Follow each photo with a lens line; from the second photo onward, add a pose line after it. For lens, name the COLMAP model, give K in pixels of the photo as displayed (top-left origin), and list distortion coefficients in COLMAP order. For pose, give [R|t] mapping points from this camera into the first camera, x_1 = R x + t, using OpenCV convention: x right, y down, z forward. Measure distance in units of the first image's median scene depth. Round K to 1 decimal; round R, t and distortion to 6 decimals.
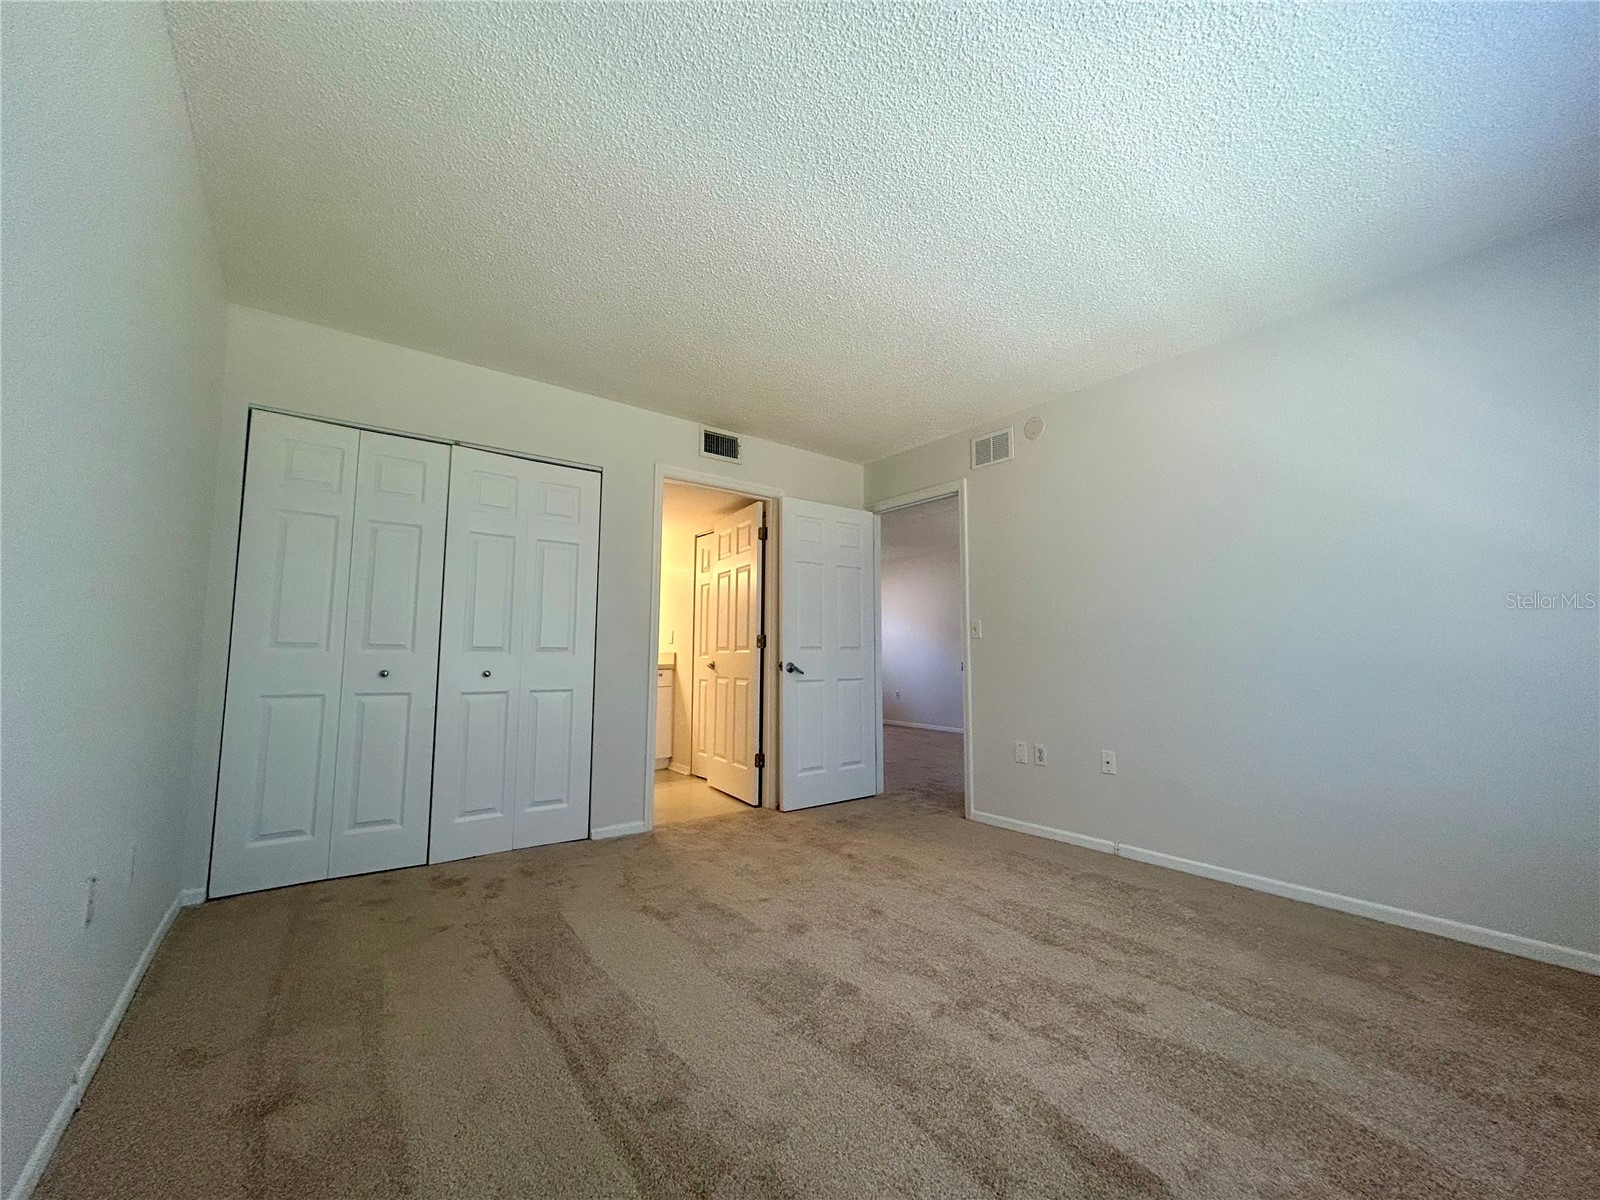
lens RADIAL K [[639.7, 0, 801.5], [0, 639.7, 597.7], [0, 0, 1]] dist [-0.001977, -0.000689]
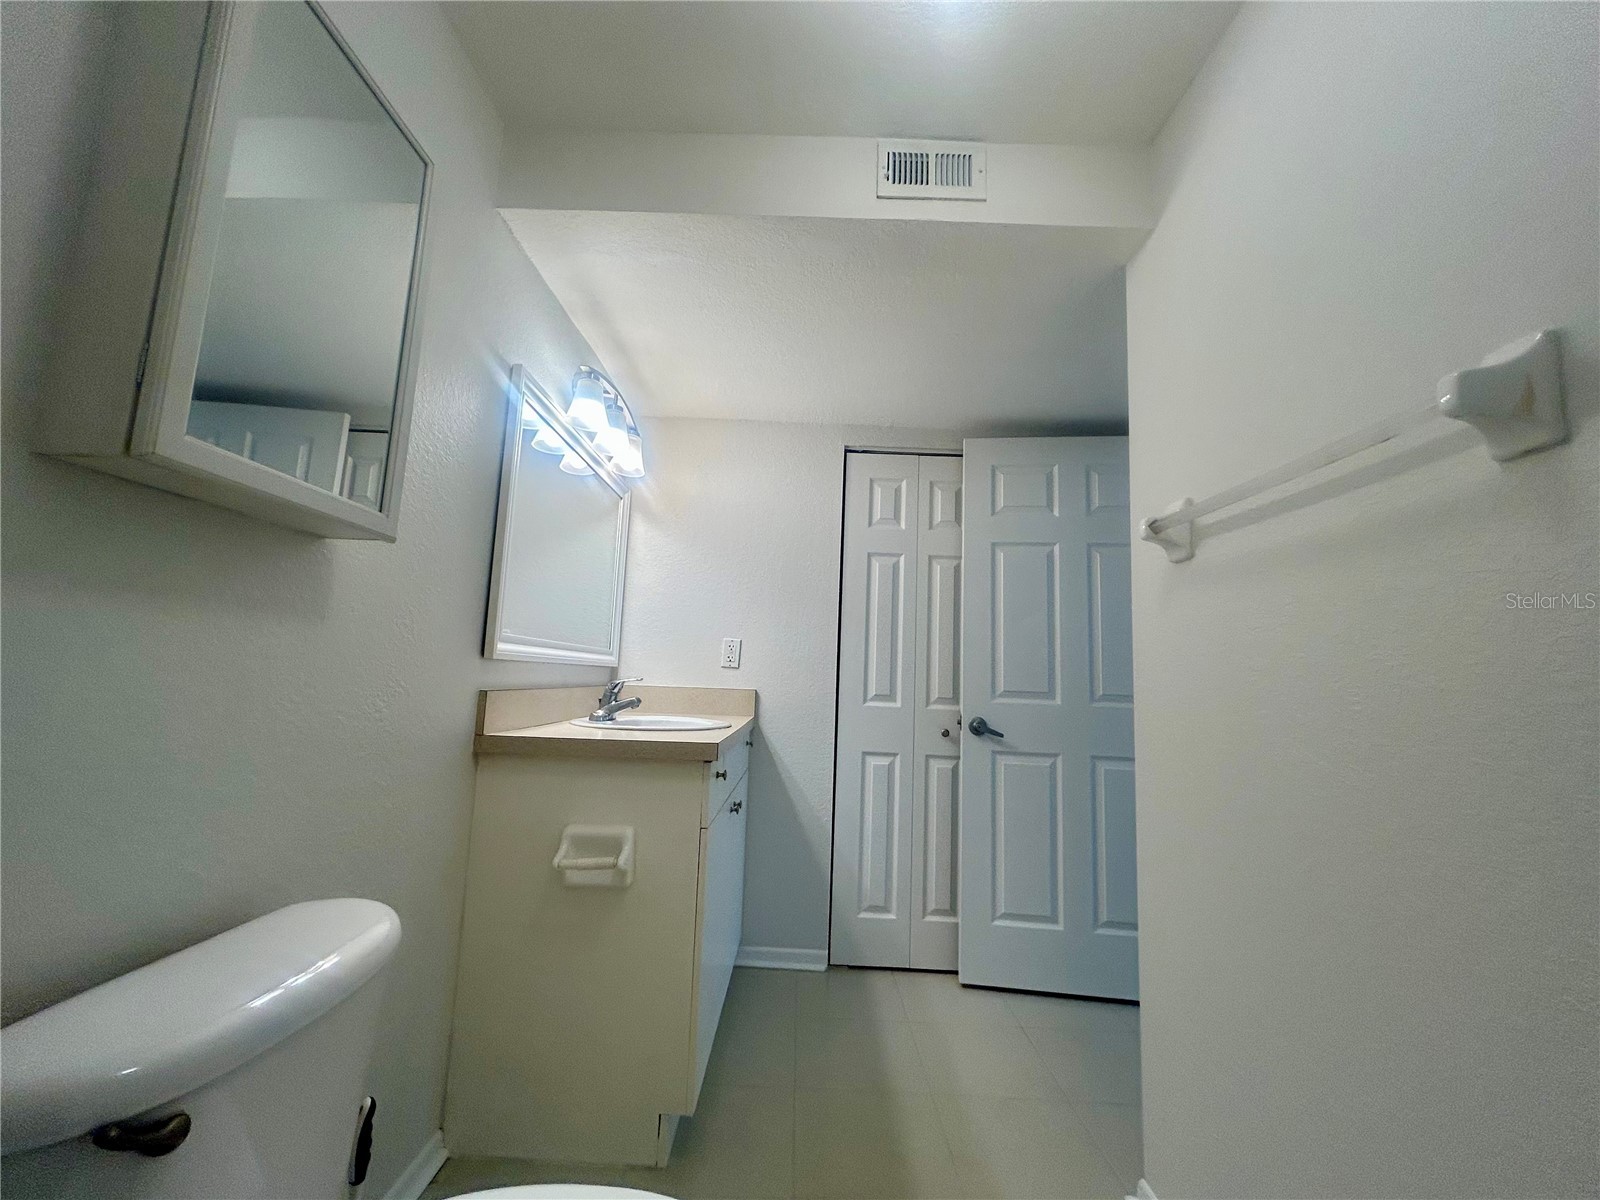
lens RADIAL K [[639.7, 0, 801.5], [0, 639.7, 597.7], [0, 0, 1]] dist [-0.001977, -0.000689]
pose [[0.614715, 0.107414, 0.781401, -0.682396], [-0.107919, 0.992821, -0.051579, 0.052913], [-0.781332, -0.052622, 0.621893, 0.904455]]
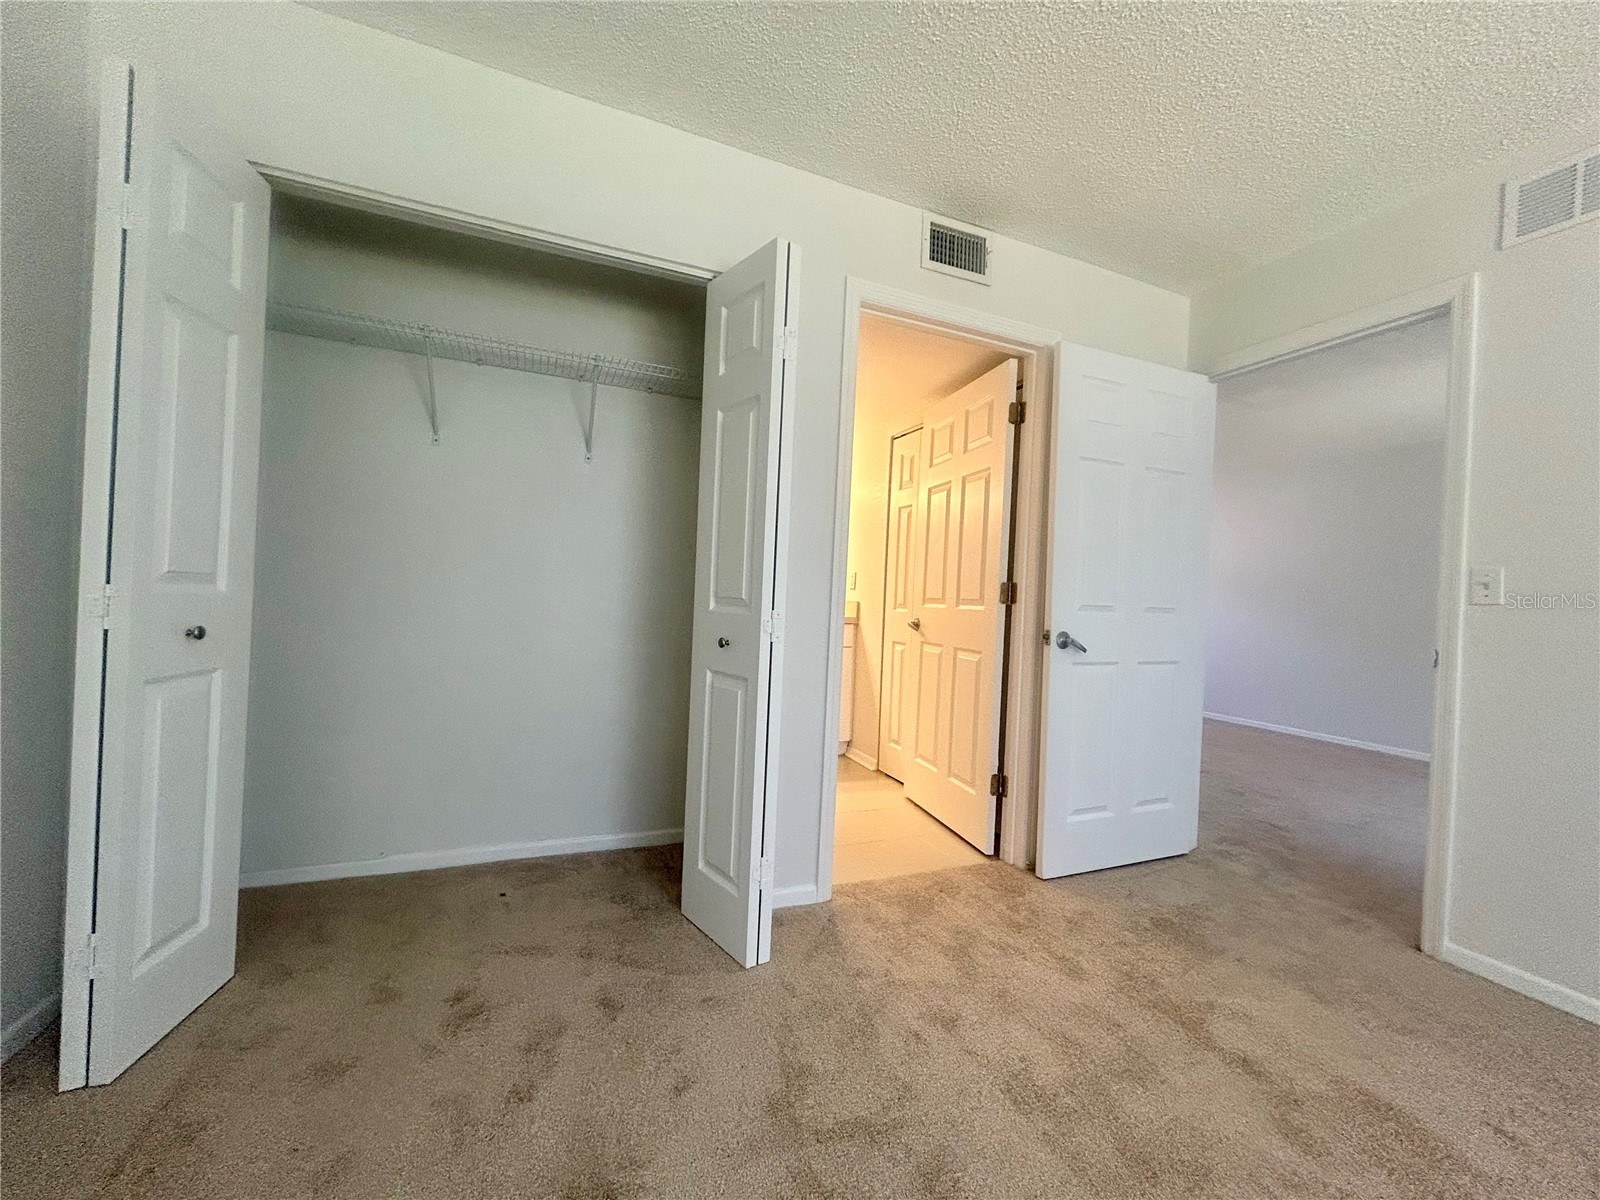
lens RADIAL K [[639.7, 0, 801.5], [0, 639.7, 597.7], [0, 0, 1]] dist [-0.001977, -0.000689]
pose [[0.966448, 0.037900, -0.254051, -0.095431], [-0.015059, 0.995714, 0.091257, 0.019470], [0.256421, -0.084369, 0.962876, 0.355355]]
